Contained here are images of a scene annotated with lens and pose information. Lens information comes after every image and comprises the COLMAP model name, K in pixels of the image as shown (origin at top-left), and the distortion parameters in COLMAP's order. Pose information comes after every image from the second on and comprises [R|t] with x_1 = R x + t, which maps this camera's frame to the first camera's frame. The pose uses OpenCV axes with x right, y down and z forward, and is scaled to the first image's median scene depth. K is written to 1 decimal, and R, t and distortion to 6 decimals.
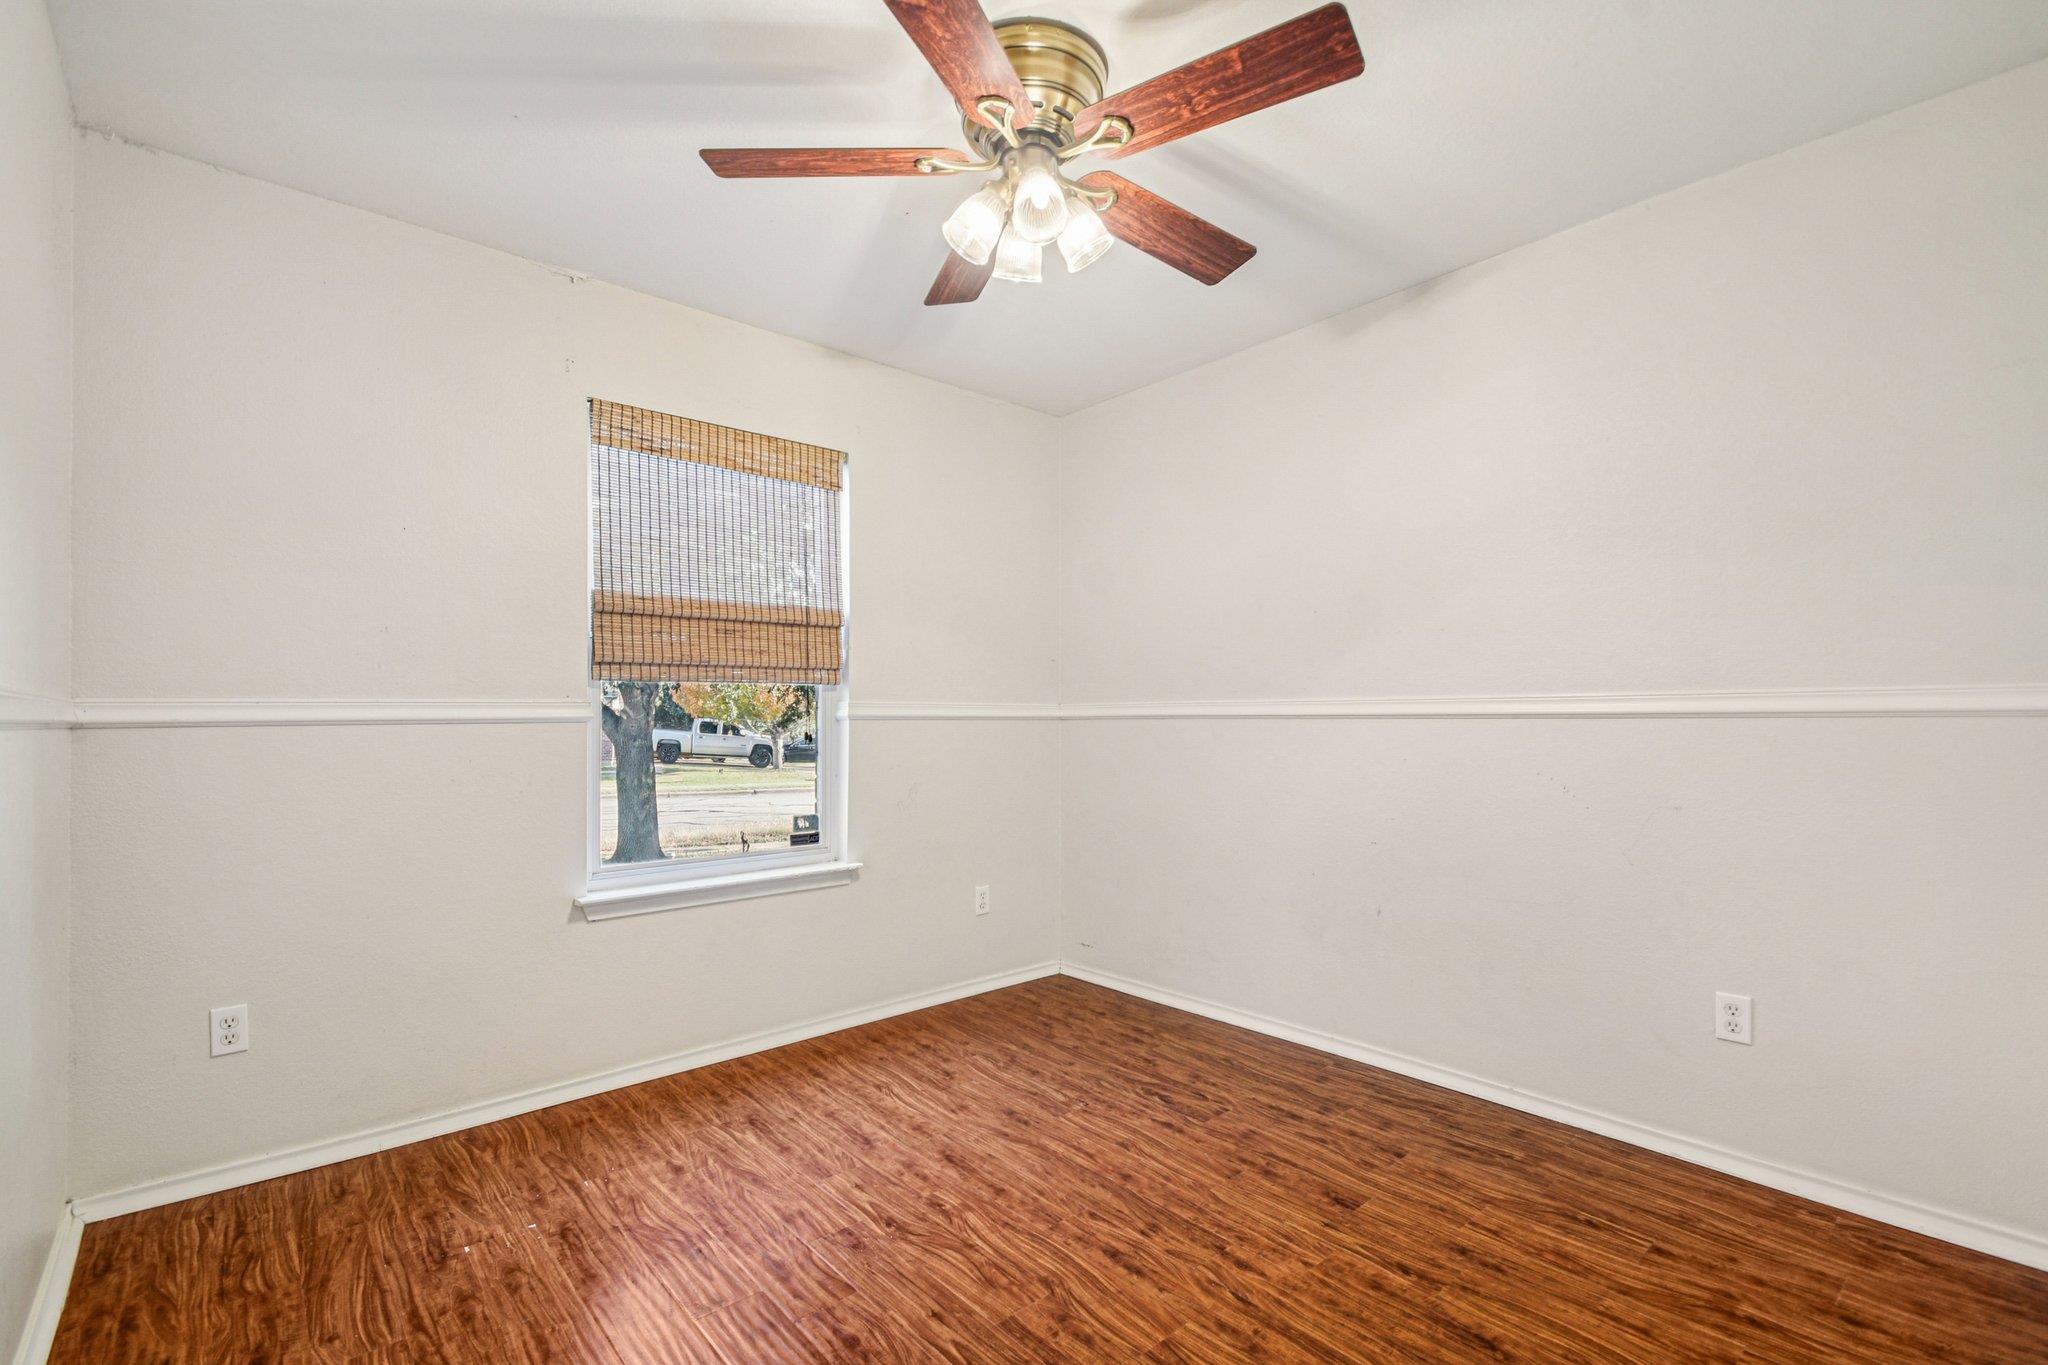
lens RADIAL K [[913.9, 0, 1030.2], [0, 913.9, 695.6], [0, 0, 1]] dist [-0.005765, -0.003729]
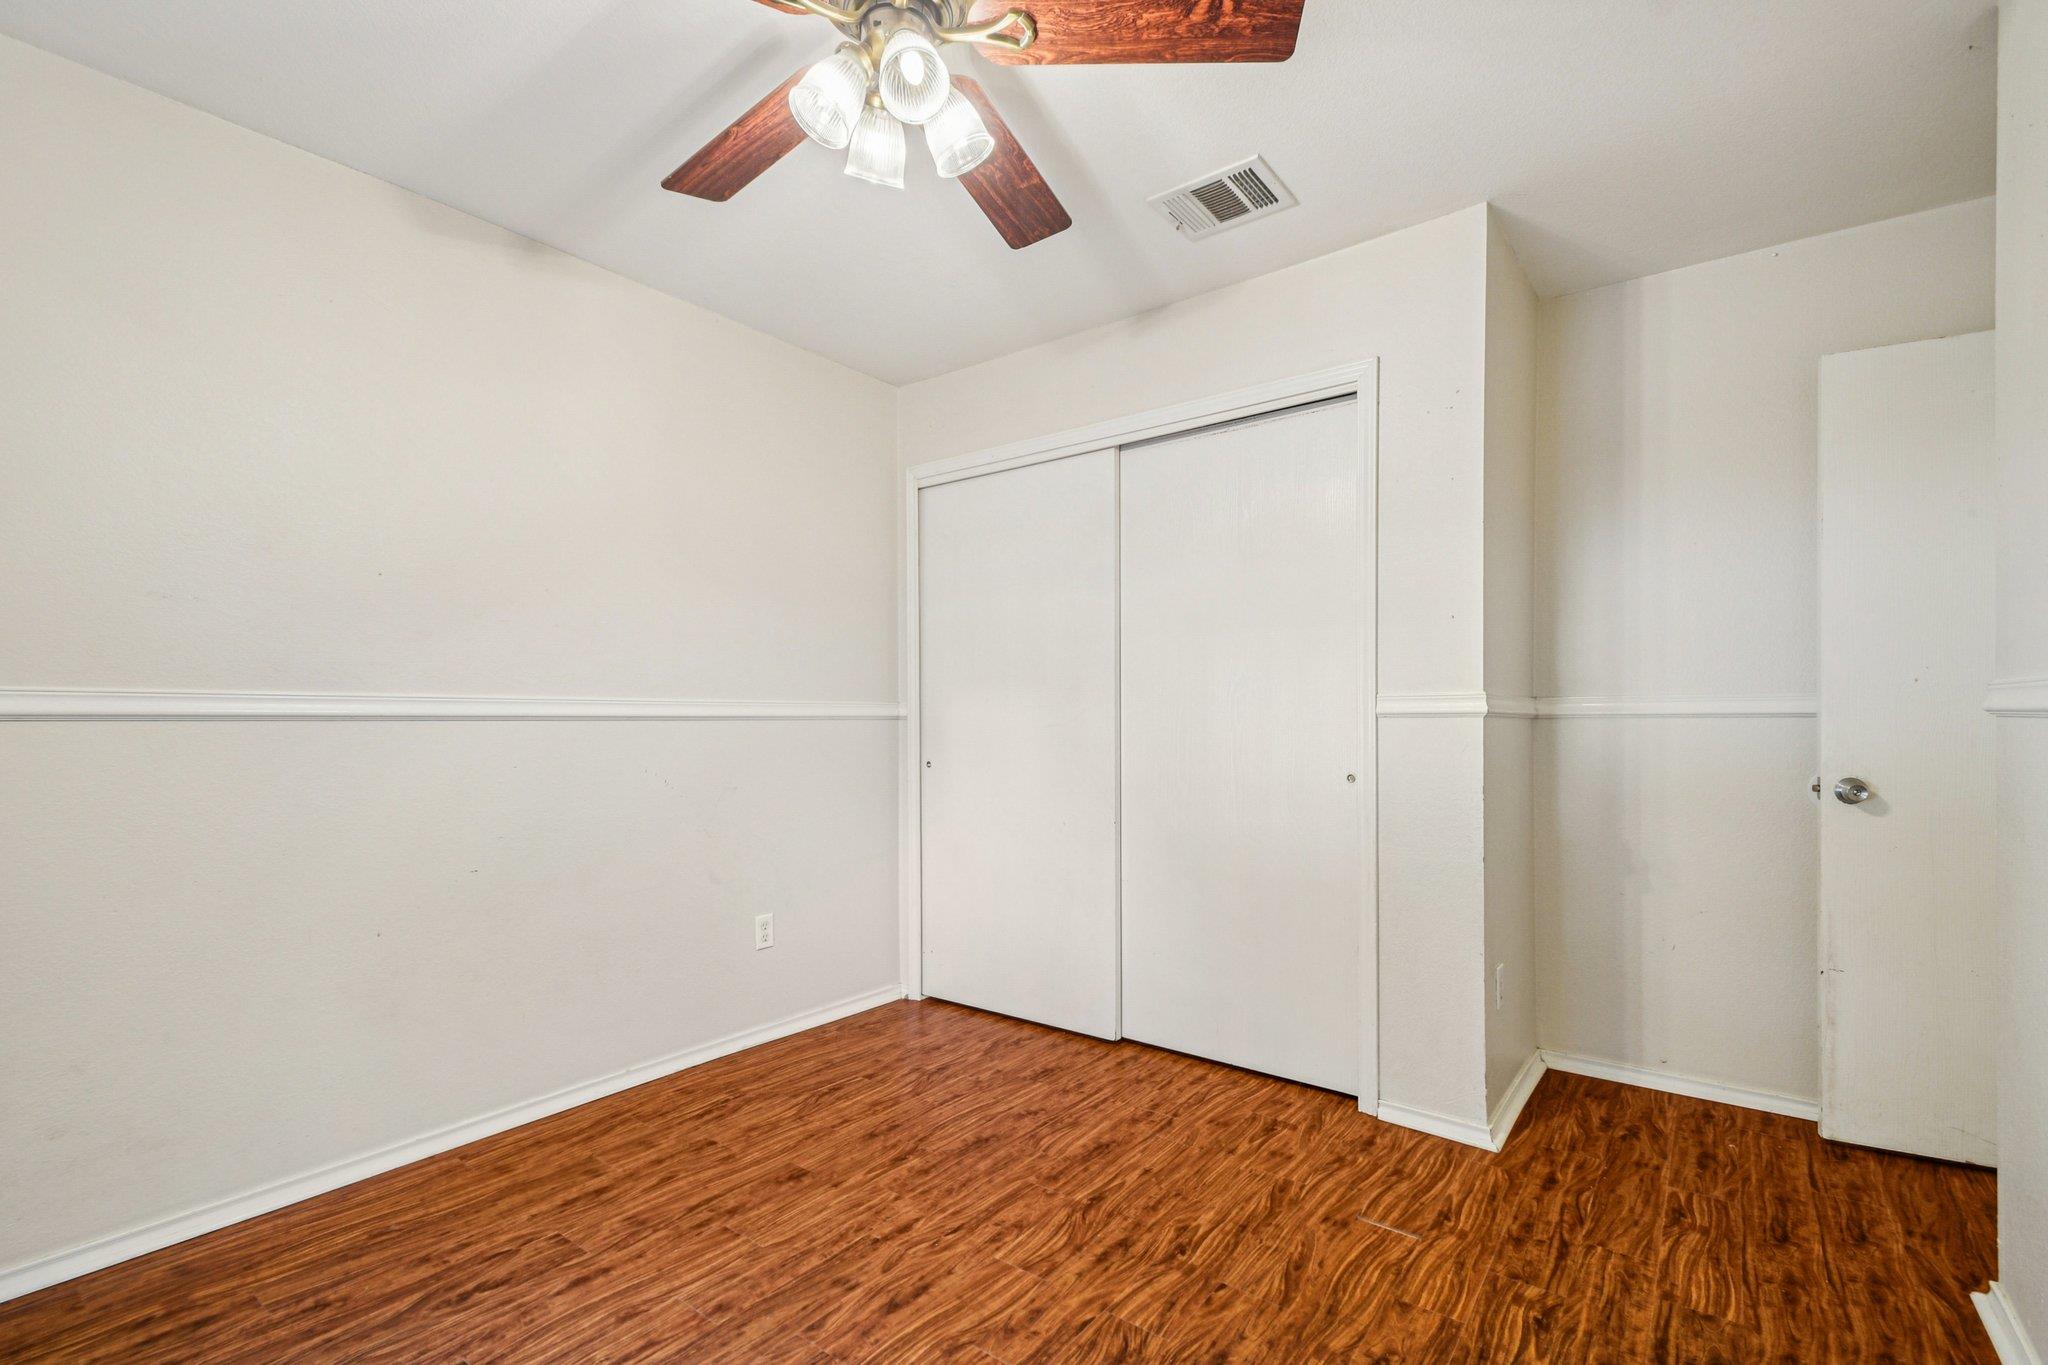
lens RADIAL K [[913.9, 0, 1016.9], [0, 913.9, 709.8], [0, 0, 1]] dist [-0.005765, -0.003729]
pose [[-0.204916, 0.013218, 0.978690, -0.705441], [-0.022091, 0.999592, -0.018126, 0.025728], [-0.978530, -0.025334, -0.204540, 0.915216]]
